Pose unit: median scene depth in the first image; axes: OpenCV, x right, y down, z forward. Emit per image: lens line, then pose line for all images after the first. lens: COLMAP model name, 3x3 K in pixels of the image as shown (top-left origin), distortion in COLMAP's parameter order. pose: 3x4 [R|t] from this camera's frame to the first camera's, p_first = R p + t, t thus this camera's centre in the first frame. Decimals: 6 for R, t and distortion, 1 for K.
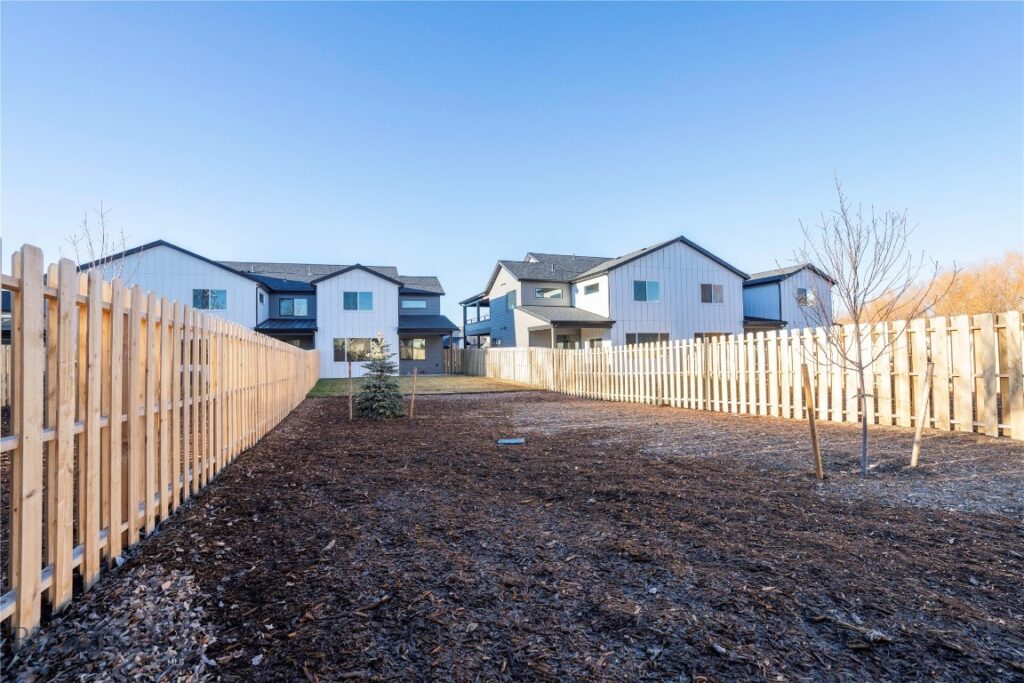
lens RADIAL K [[495.7, 0, 505.8], [0, 495.7, 340.5], [0, 0, 1]] dist [0.002002, 0.000411]
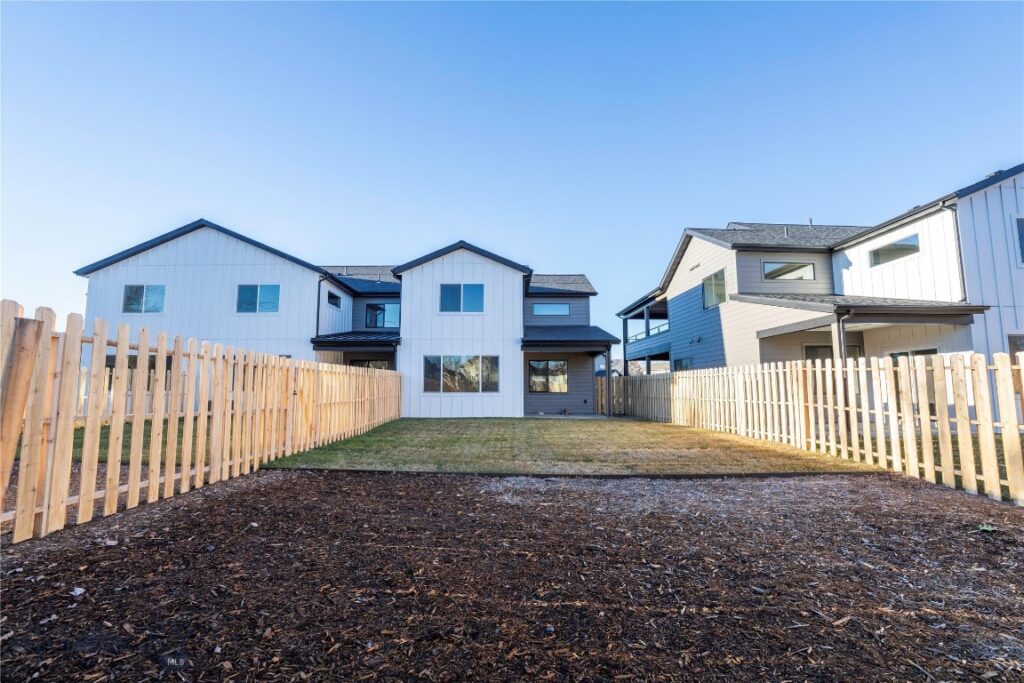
lens RADIAL K [[495.7, 0, 505.8], [0, 495.7, 340.5], [0, 0, 1]] dist [0.002002, 0.000411]
pose [[0.955752, -0.017257, -0.293668, -0.052618], [-0.006962, 0.996671, -0.081228, 0.026541], [0.294092, 0.079678, 0.952450, 0.391973]]
